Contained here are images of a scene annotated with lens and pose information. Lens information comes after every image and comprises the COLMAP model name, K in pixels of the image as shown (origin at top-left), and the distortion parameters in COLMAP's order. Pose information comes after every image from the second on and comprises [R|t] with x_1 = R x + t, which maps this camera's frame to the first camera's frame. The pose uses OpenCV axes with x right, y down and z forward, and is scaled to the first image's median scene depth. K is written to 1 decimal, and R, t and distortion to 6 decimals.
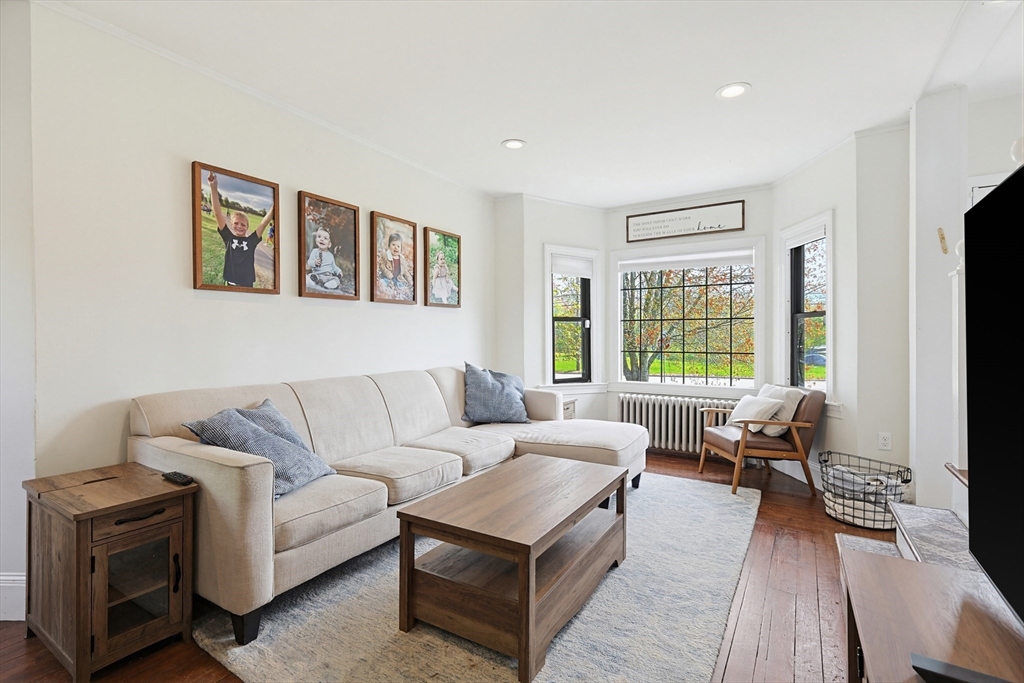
lens RADIAL K [[478.2, 0, 505.6], [0, 478.2, 338.5], [0, 0, 1]] dist [0.002026, -0.000099]
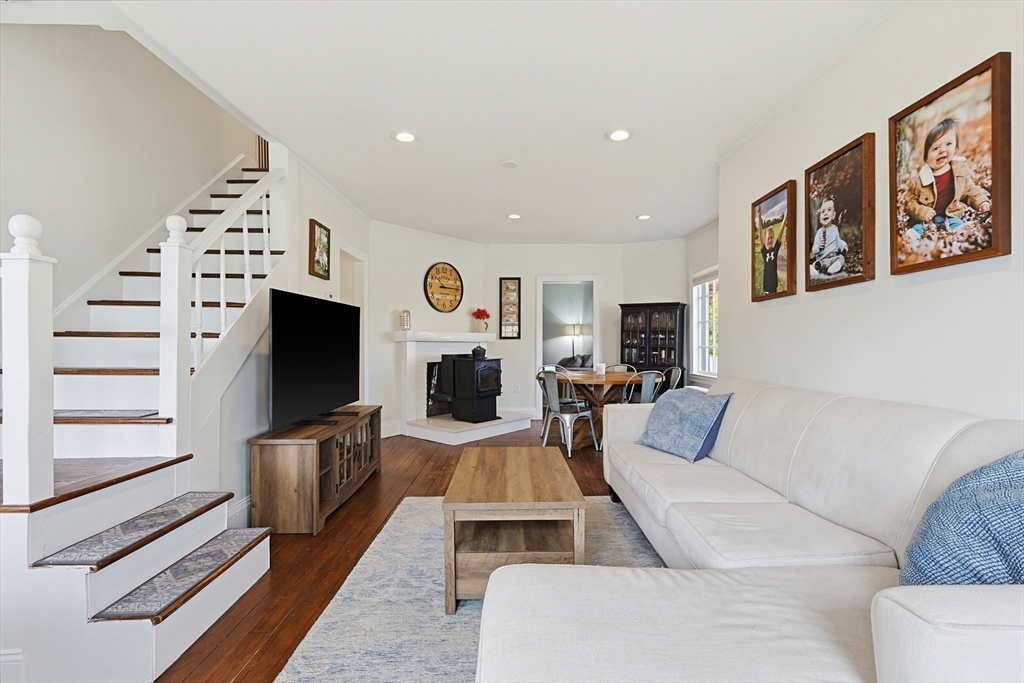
lens RADIAL K [[478.2, 0, 511.4], [0, 478.2, 344.1], [0, 0, 1]] dist [0.002026, -0.000099]
pose [[-0.845287, 0.000665, -0.534312, 0.469754], [0.001158, 0.999999, -0.000587, 0.006592], [0.534311, -0.001115, -0.845287, 1.387137]]
